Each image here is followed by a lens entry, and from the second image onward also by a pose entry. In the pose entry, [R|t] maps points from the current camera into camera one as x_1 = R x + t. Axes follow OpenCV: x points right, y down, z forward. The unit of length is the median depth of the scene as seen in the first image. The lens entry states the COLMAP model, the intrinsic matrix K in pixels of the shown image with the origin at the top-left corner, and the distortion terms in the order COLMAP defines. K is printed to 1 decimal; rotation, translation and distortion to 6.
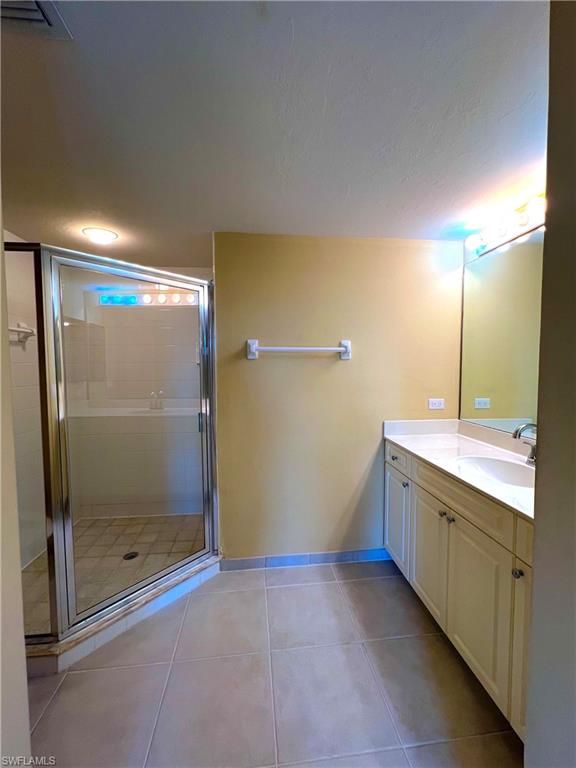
lens RADIAL K [[330.5, 0, 290.6], [0, 330.5, 381.5], [0, 0, 1]] dist [0.000327, -0.000557]
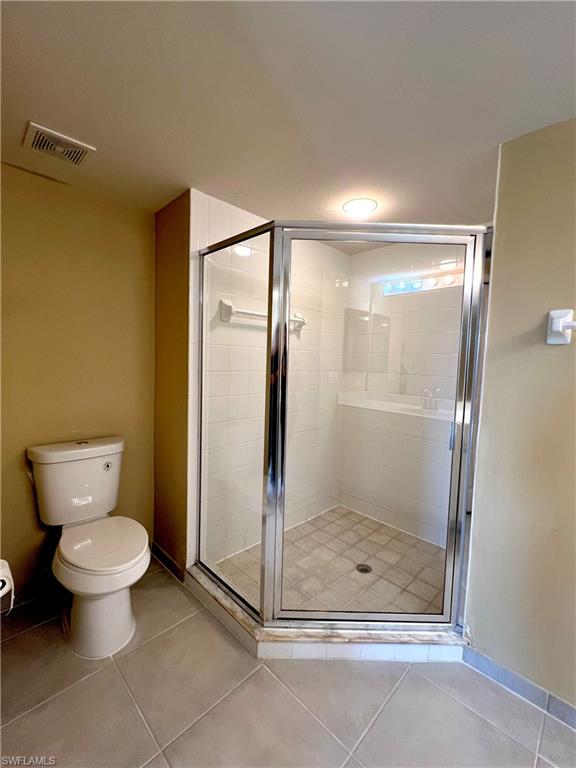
lens RADIAL K [[330.5, 0, 290.9], [0, 330.5, 383.7], [0, 0, 1]] dist [0.000327, -0.000557]
pose [[0.630647, 0.083159, -0.771602, 0.038504], [-0.072593, 0.996204, 0.048033, 0.004814], [0.772667, 0.025721, 0.634290, 0.287847]]
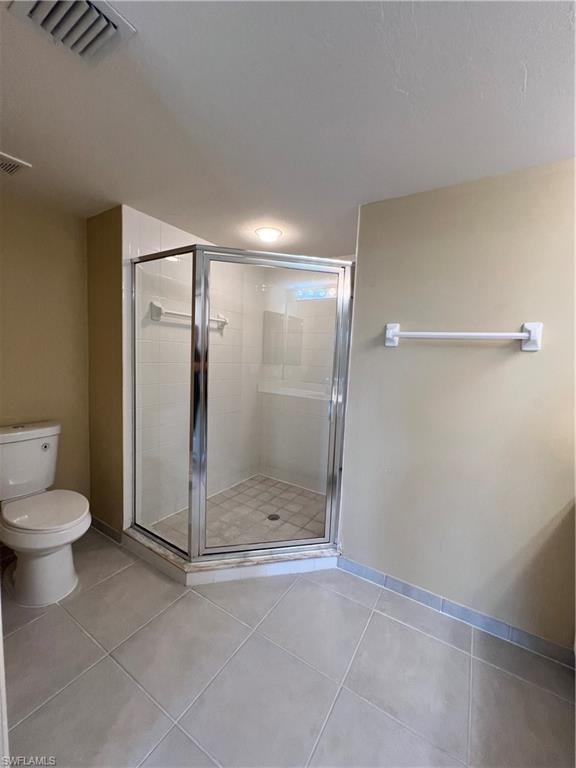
lens RADIAL K [[308.5, 0, 290.8], [0, 308.5, 383.5], [0, 0, 1]] dist [-0.003951, 0.000507]
pose [[0.780958, 0.098282, -0.616802, 0.182207], [-0.079427, 0.995152, 0.058003, 0.001668], [0.619512, 0.003693, 0.784978, 0.210956]]
